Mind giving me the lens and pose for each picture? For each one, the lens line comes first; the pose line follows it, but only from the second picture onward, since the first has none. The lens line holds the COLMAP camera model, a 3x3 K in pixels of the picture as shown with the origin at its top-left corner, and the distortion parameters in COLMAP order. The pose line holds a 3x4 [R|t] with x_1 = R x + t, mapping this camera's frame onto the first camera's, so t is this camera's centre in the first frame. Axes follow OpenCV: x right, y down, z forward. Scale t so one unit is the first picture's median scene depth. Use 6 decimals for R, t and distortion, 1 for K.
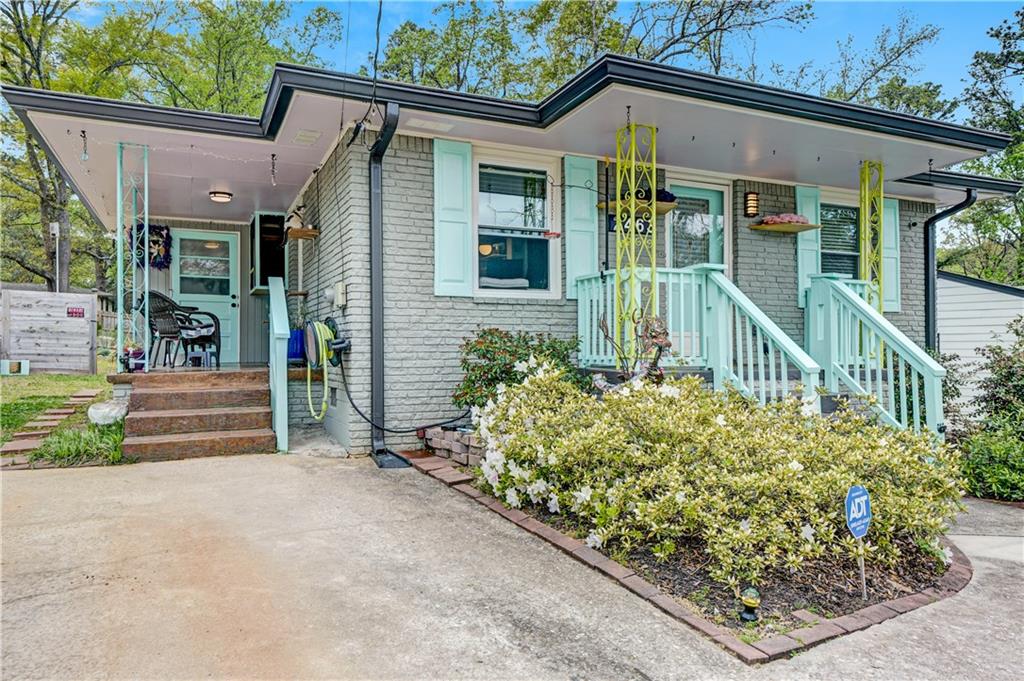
lens RADIAL K [[719.4, 0, 558.2], [0, 719.4, 340.5], [0, 0, 1]] dist [0.010023, 0.002238]
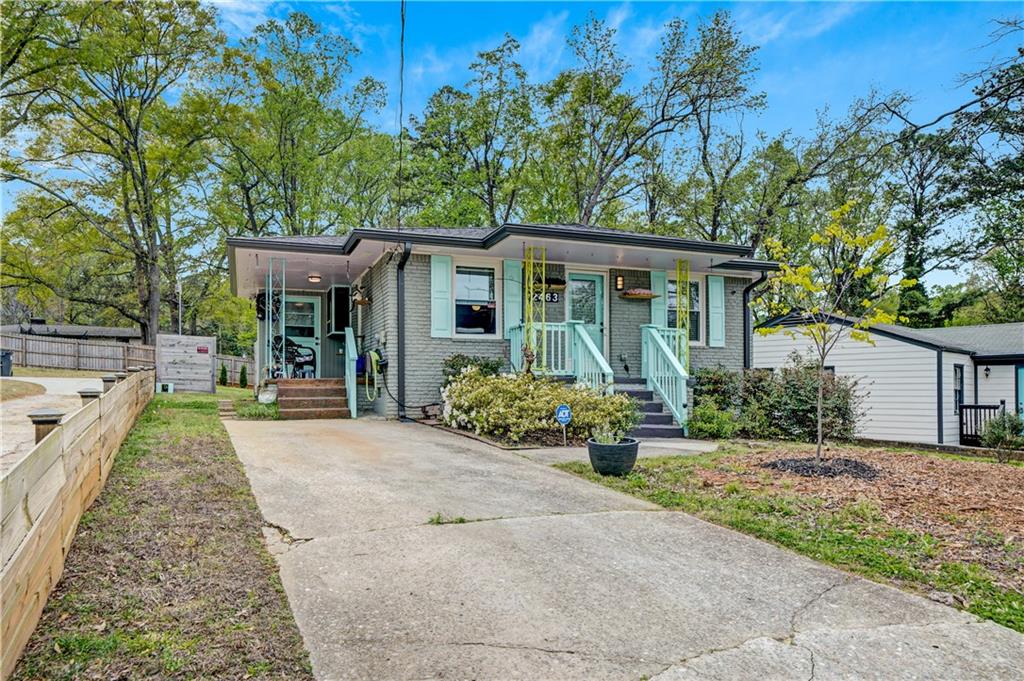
lens RADIAL K [[718.5, 0, 512.0], [0, 718.5, 391.8], [0, 0, 1]] dist [-0.000041, 0.000946]
pose [[0.993092, 0.006820, -0.117141, 0.235743], [-0.005219, 0.999889, 0.013968, 0.047660], [0.117223, -0.013260, 0.993017, -0.770101]]
